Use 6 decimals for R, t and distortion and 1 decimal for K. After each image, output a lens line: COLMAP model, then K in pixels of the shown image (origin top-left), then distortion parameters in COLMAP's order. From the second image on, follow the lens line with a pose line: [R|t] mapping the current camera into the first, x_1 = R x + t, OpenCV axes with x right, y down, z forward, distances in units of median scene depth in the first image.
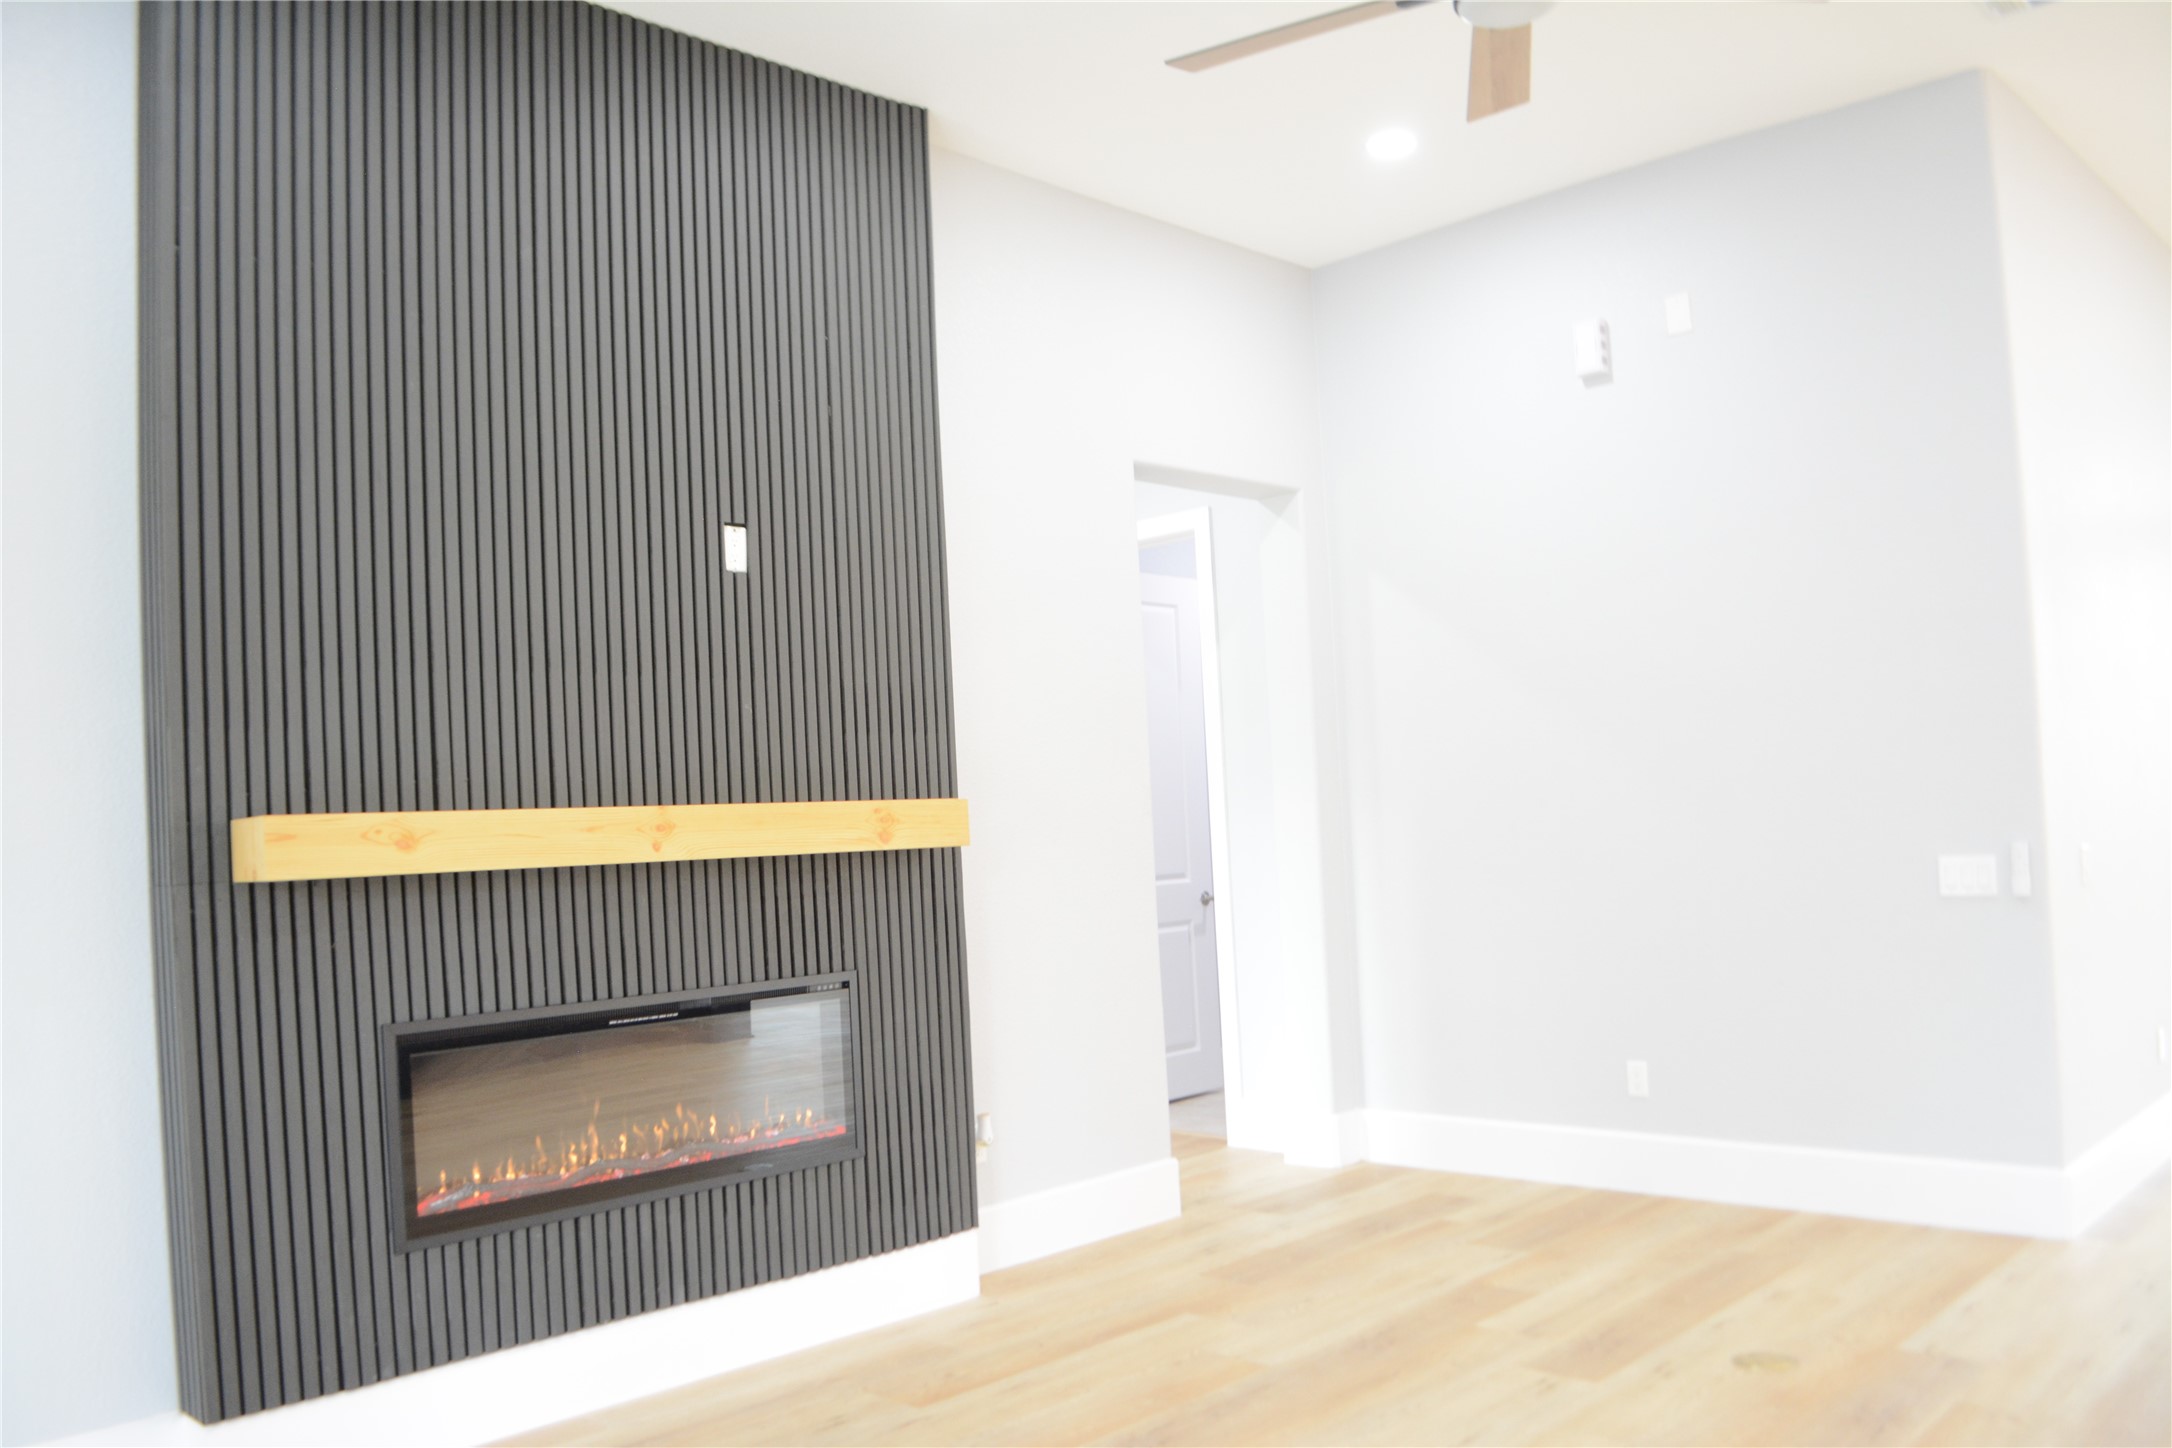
lens RADIAL K [[1711.9, 0, 1109.2], [0, 1711.9, 771.6], [0, 0, 1]] dist [-0.073848, -0.000738]
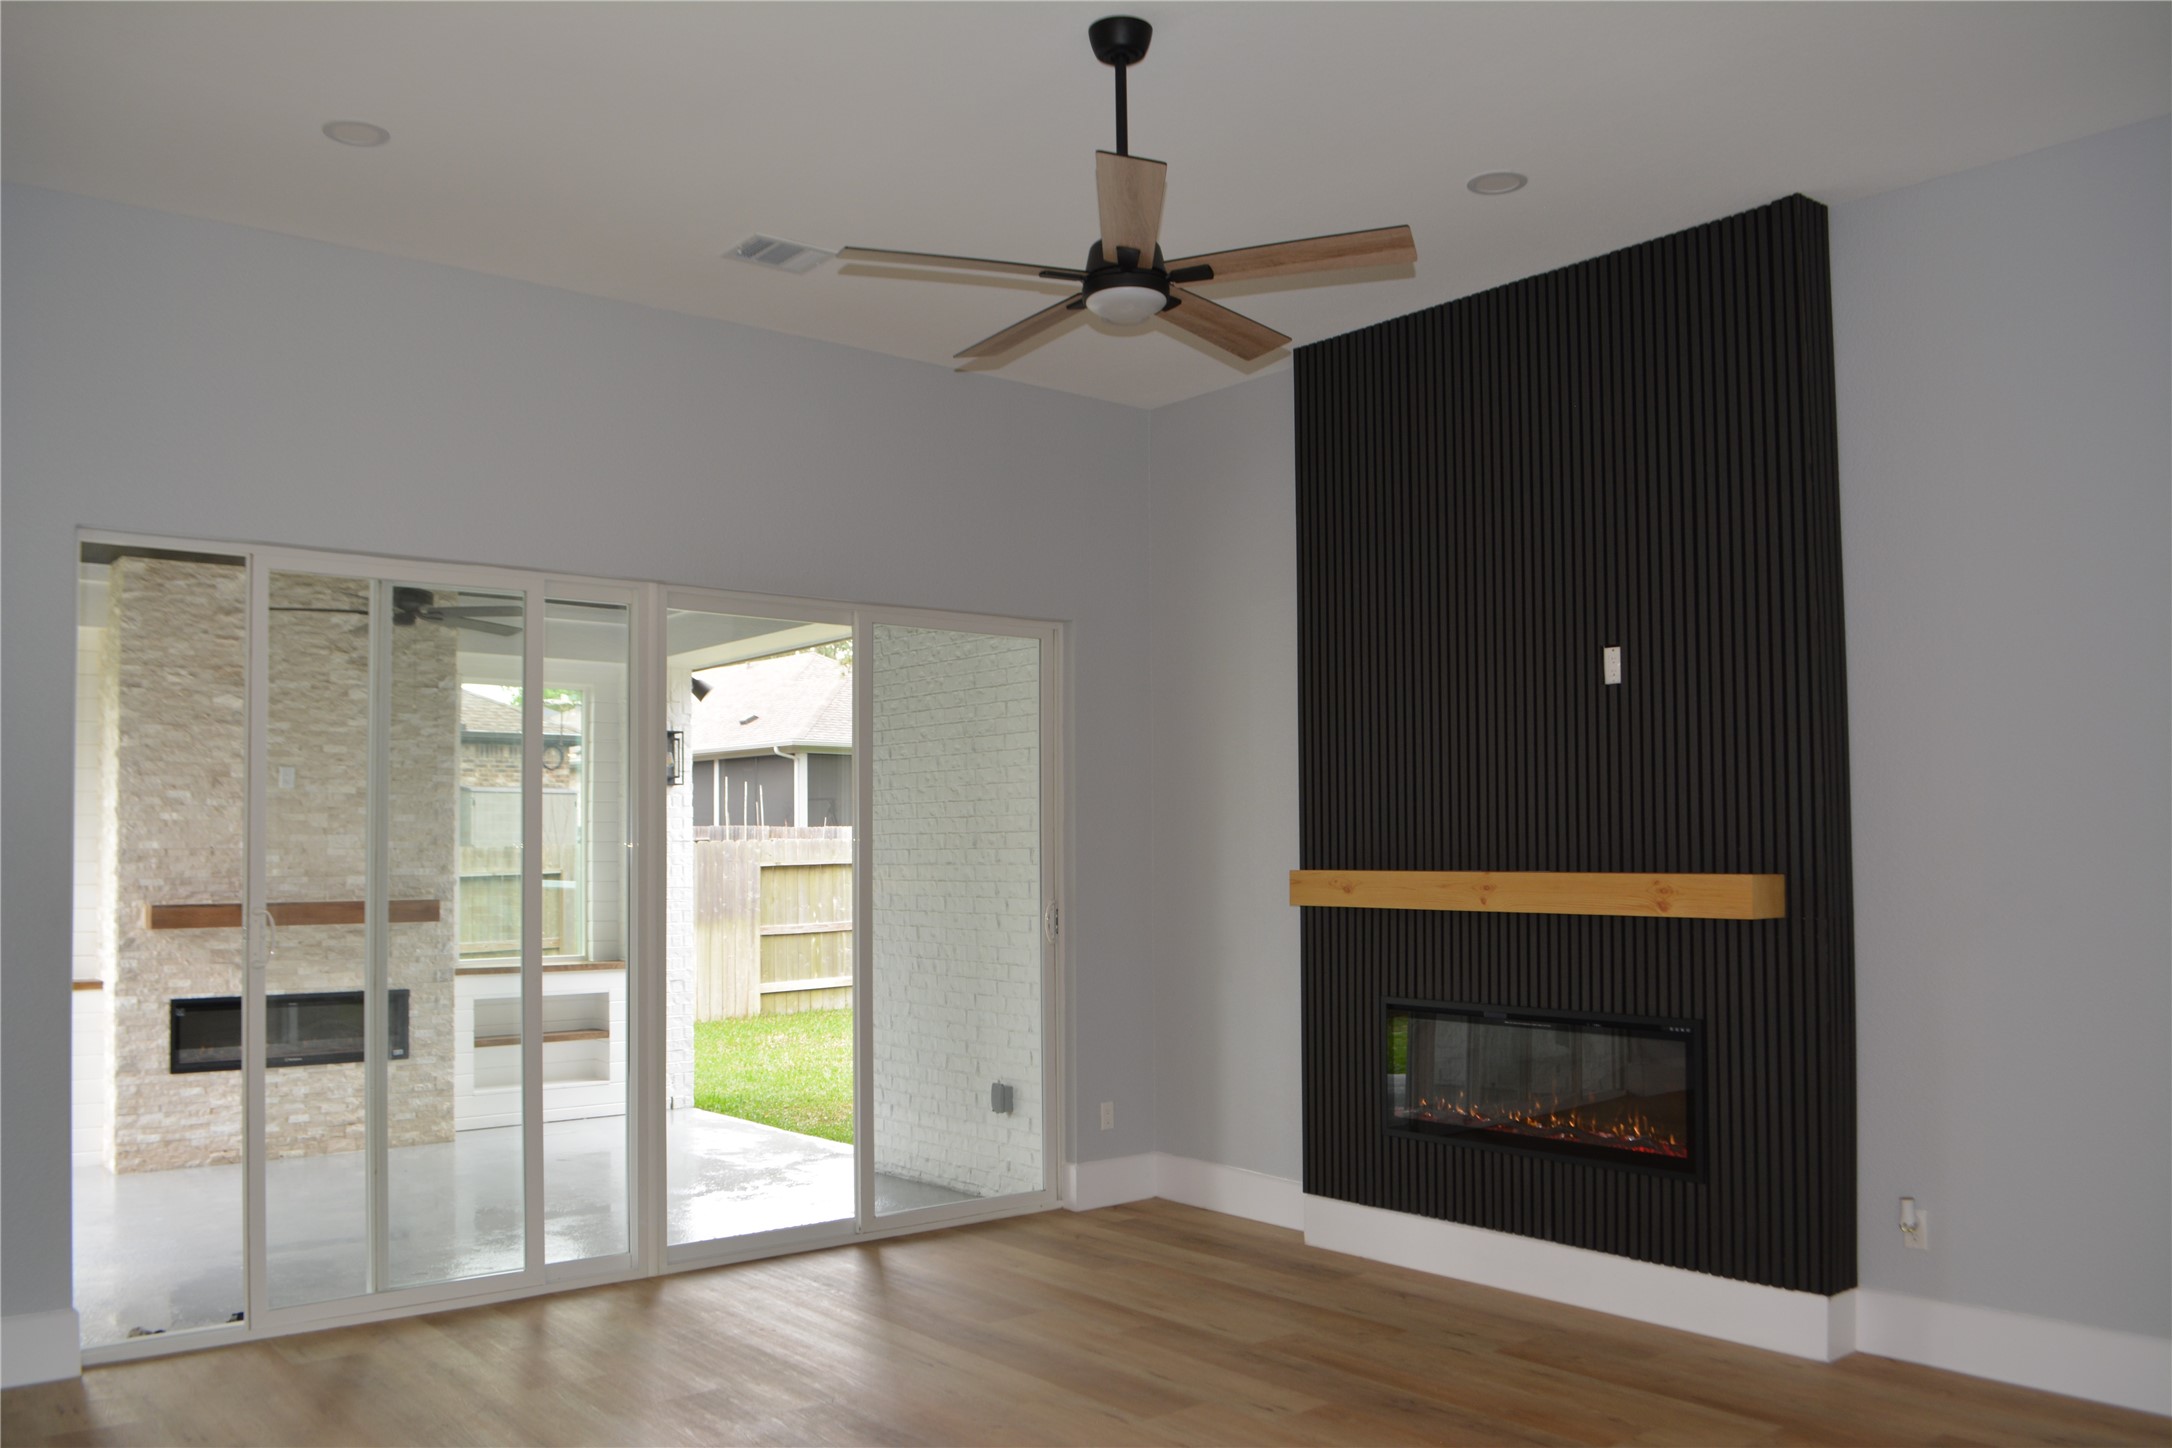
lens RADIAL K [[1711.9, 0, 1109.2], [0, 1711.9, 771.6], [0, 0, 1]] dist [-0.073848, -0.000738]
pose [[-0.110984, 0.003465, -0.993816, 1.060178], [0.042801, 0.999083, -0.001296, -0.067352], [0.992900, -0.042680, -0.111031, 0.770903]]
